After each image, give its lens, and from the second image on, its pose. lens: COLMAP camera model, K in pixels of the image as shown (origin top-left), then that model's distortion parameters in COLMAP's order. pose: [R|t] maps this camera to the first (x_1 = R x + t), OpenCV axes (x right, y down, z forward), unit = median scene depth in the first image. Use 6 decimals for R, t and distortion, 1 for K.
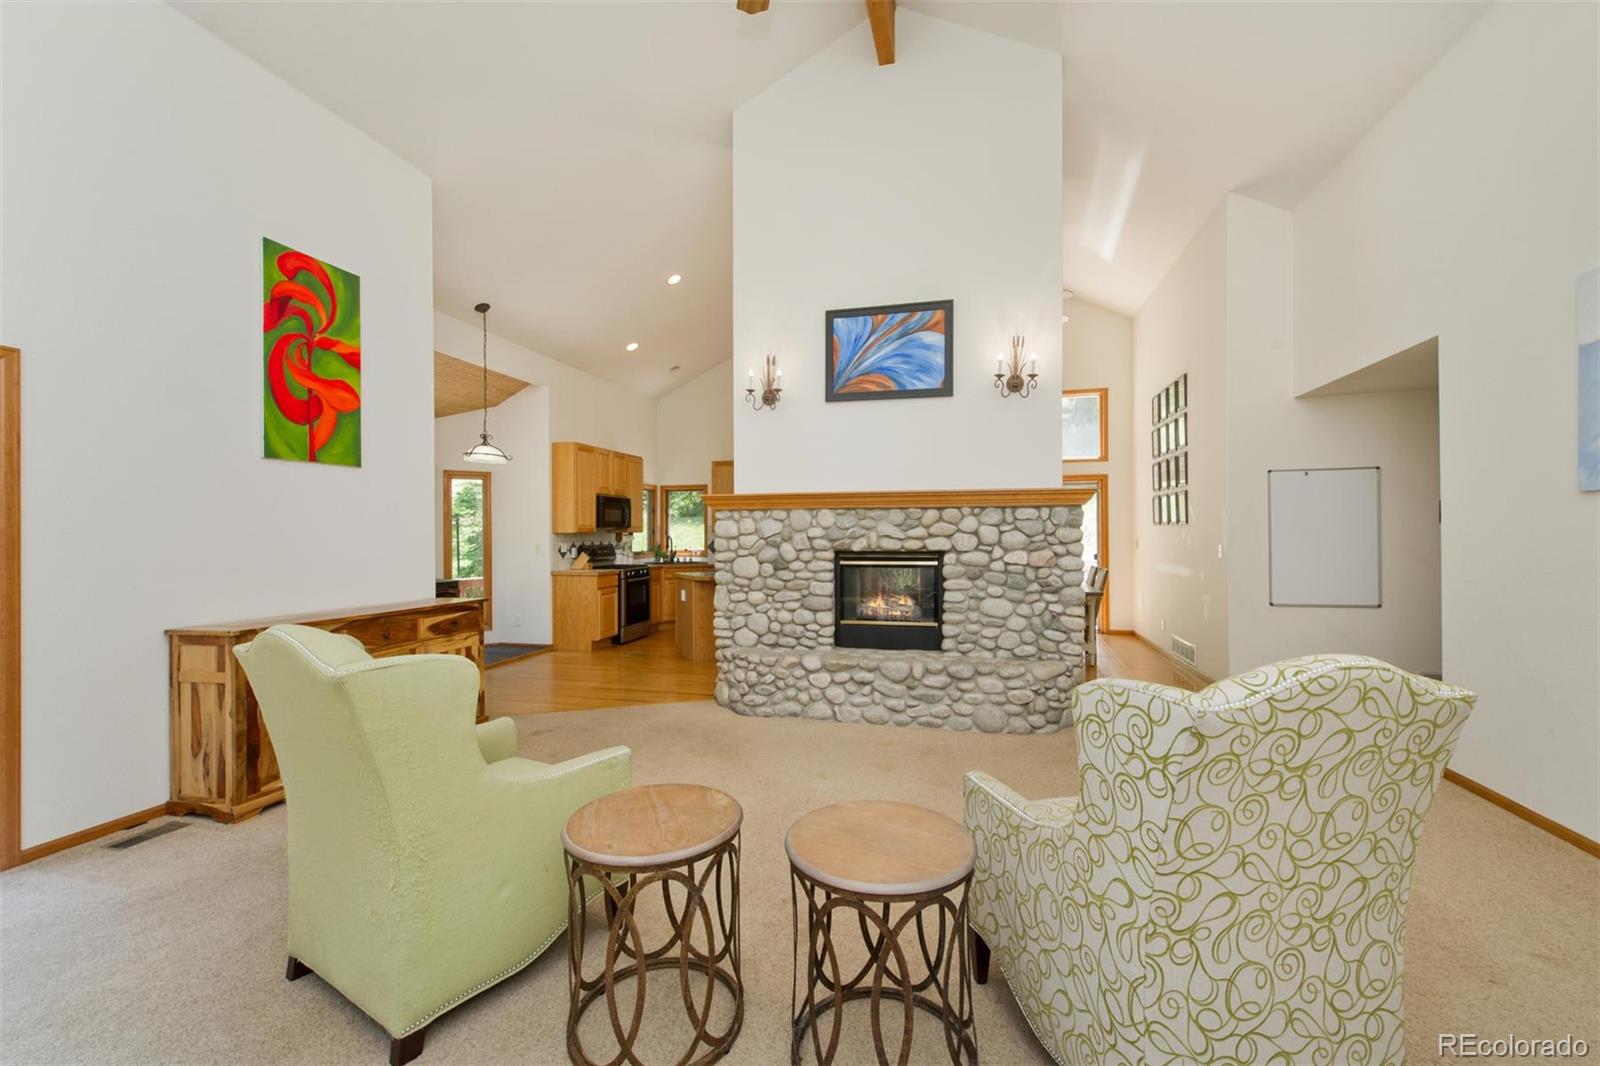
lens RADIAL K [[715.0, 0, 790.3], [0, 715.0, 531.3], [0, 0, 1]] dist [0.001327, 0.000093]
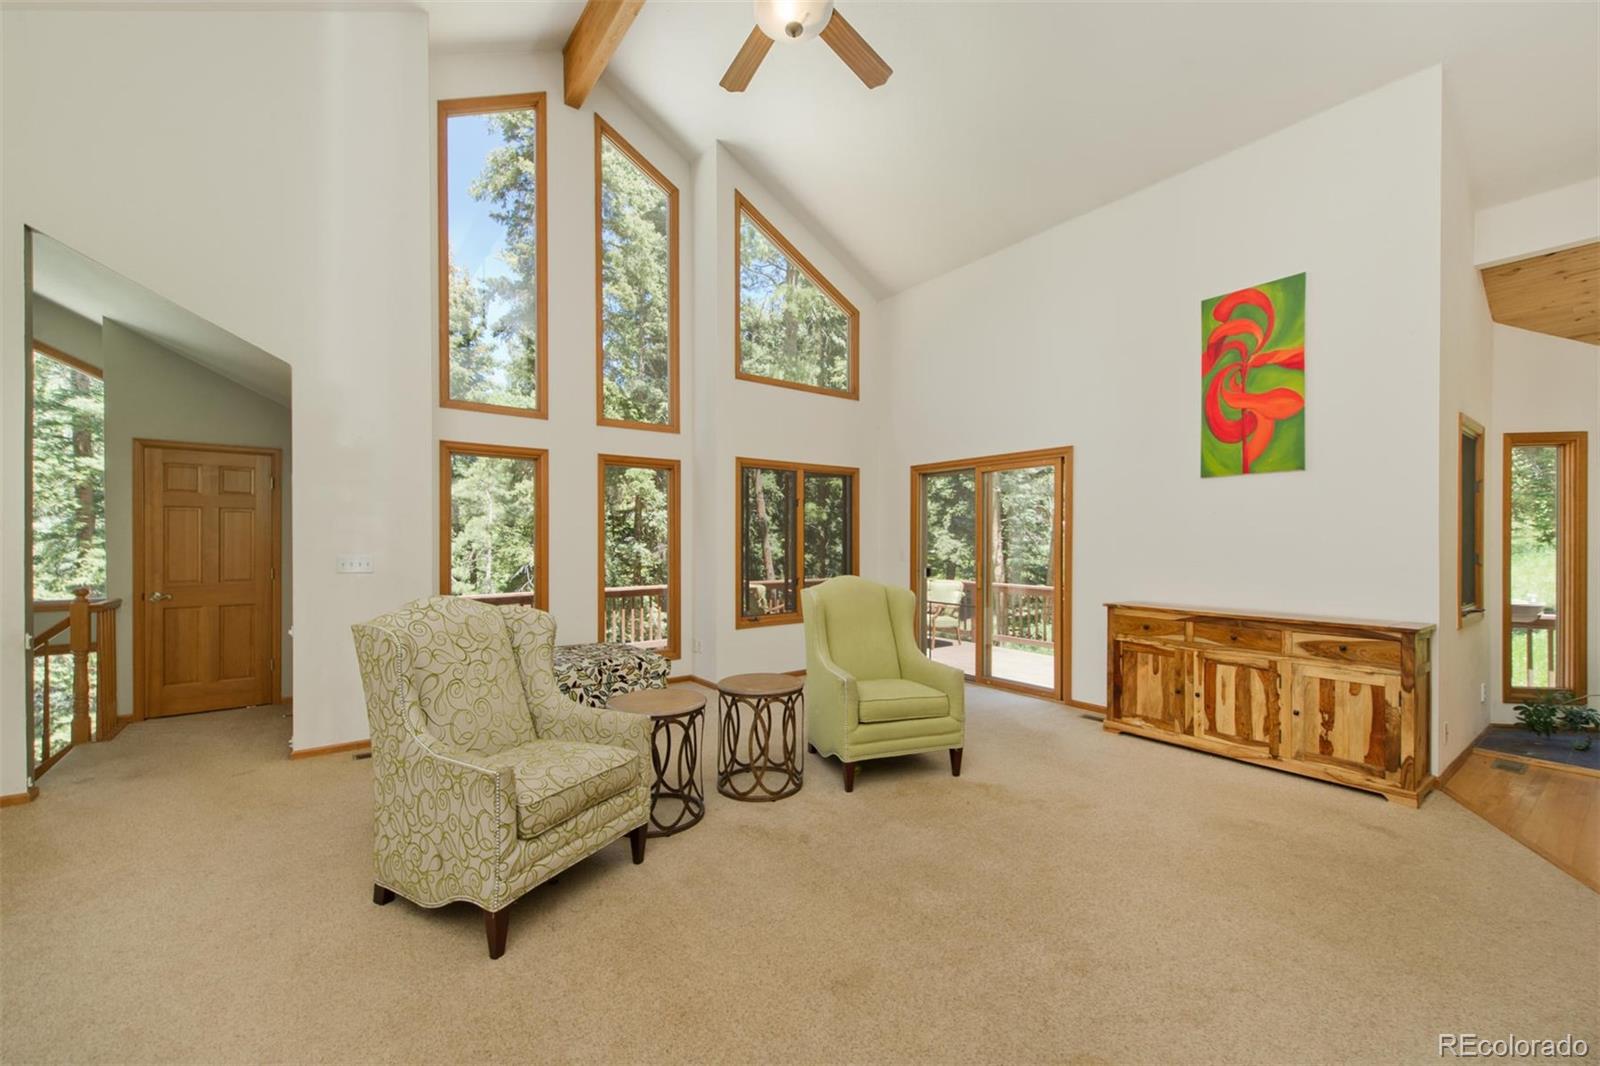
lens RADIAL K [[640.2, 0, 800.2], [0, 640.2, 539.9], [0, 0, 1]] dist [0.001325, 0.000084]
pose [[-0.628906, 0.007095, -0.777449, 0.531659], [0.009518, 0.999954, 0.001426, -0.002399], [0.777423, -0.006503, -0.628945, 1.068294]]
